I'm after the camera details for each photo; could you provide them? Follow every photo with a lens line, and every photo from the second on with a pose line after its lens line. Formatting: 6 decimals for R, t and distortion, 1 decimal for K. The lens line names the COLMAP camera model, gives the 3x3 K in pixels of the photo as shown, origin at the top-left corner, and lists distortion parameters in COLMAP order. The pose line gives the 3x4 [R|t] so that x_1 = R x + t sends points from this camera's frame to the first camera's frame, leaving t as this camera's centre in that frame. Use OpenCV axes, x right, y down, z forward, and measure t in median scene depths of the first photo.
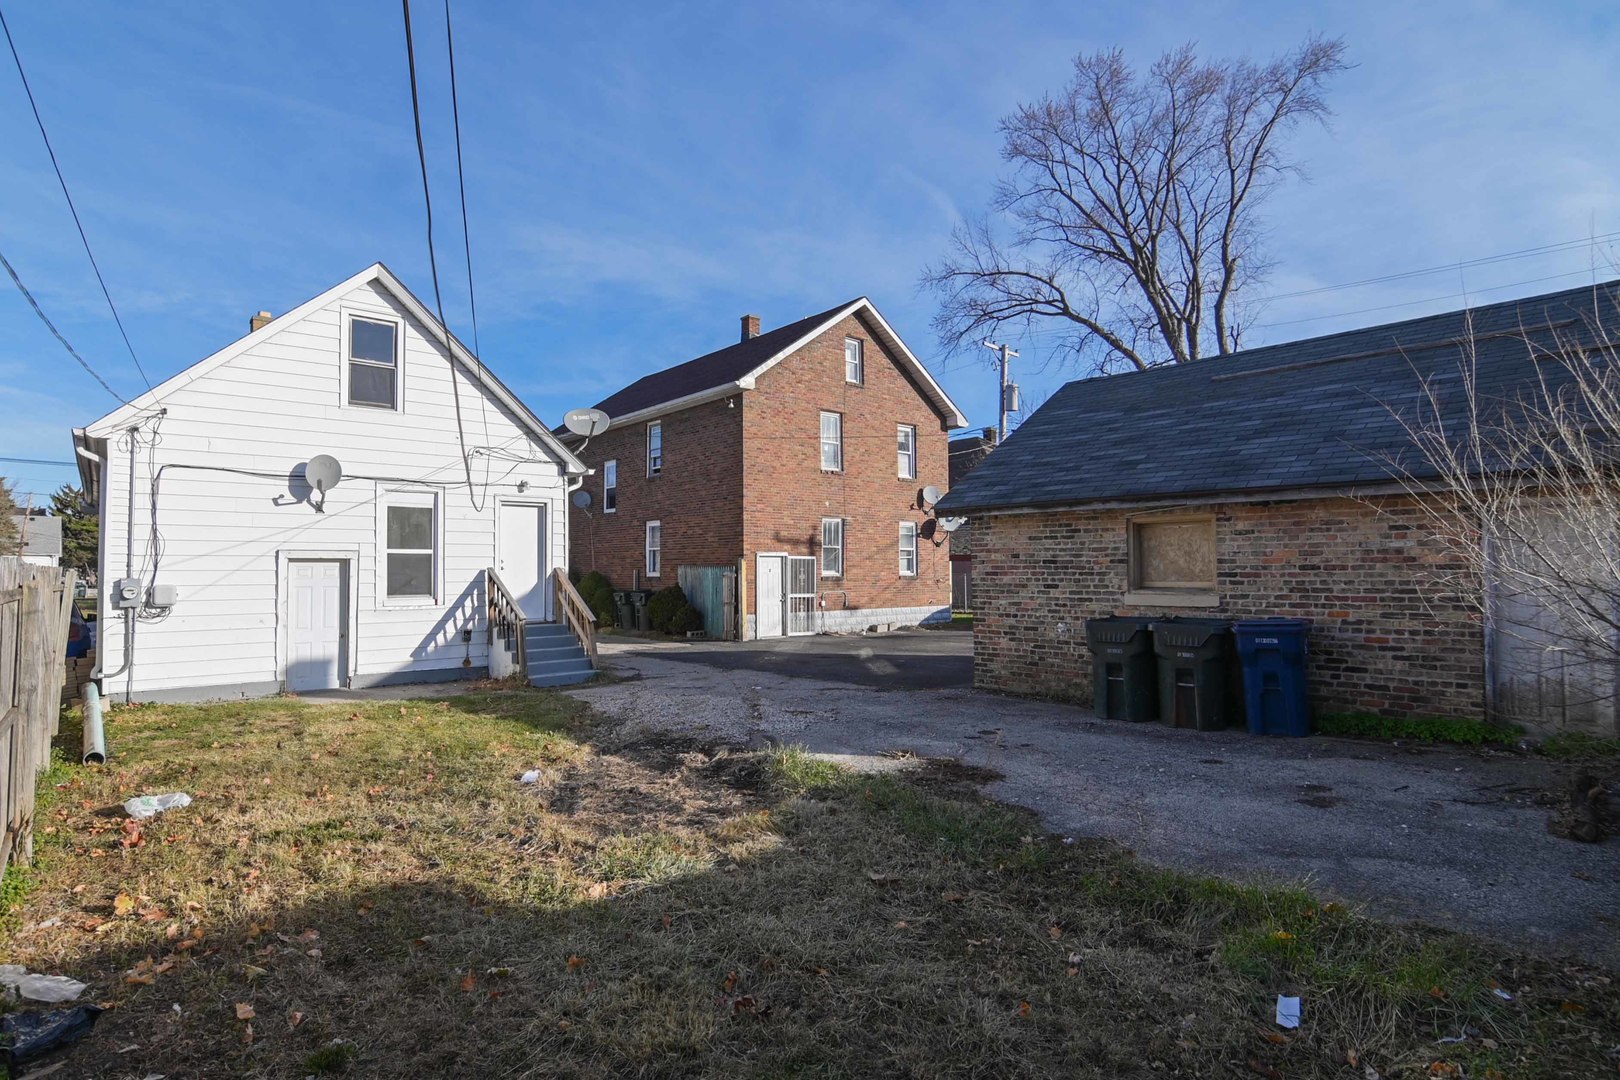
lens RADIAL K [[787.2, 0, 821.2], [0, 787.2, 539.4], [0, 0, 1]] dist [0.000183, -0.014759]
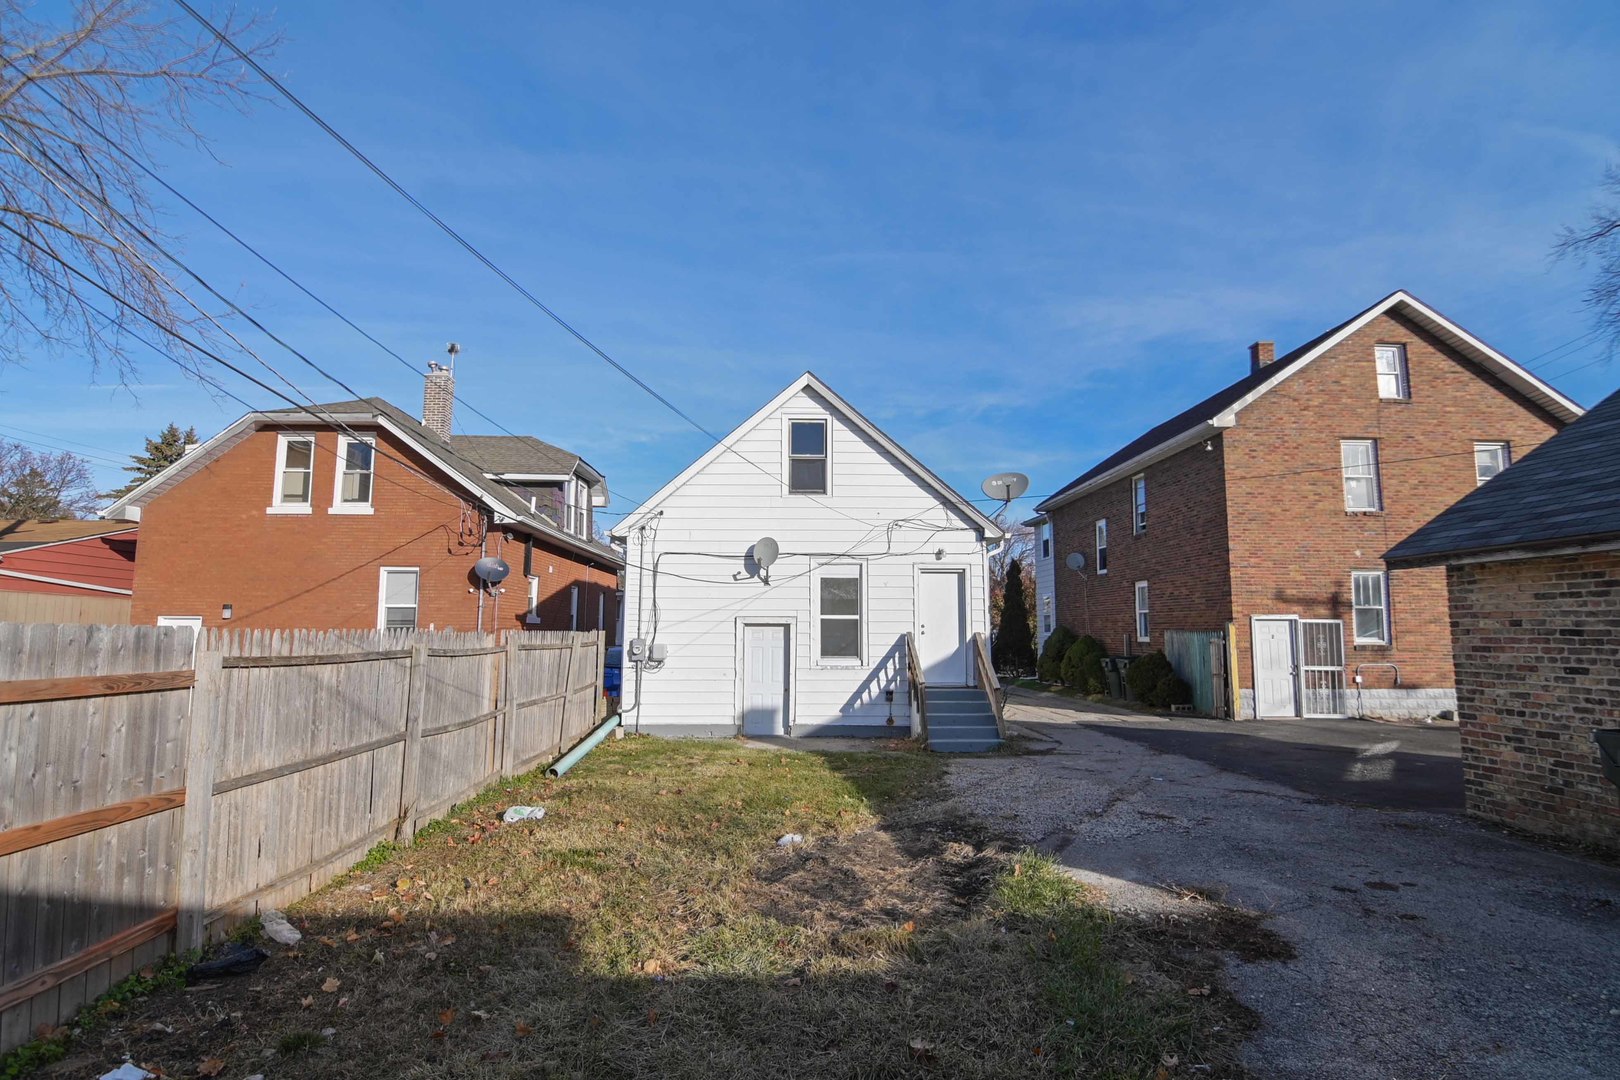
lens RADIAL K [[787.2, 0, 821.2], [0, 787.2, 539.4], [0, 0, 1]] dist [0.000183, -0.014759]
pose [[0.788960, -0.062203, -0.611288, 0.147155], [0.014356, 0.996457, -0.082869, -0.002603], [0.614277, 0.056604, 0.787058, 0.086811]]
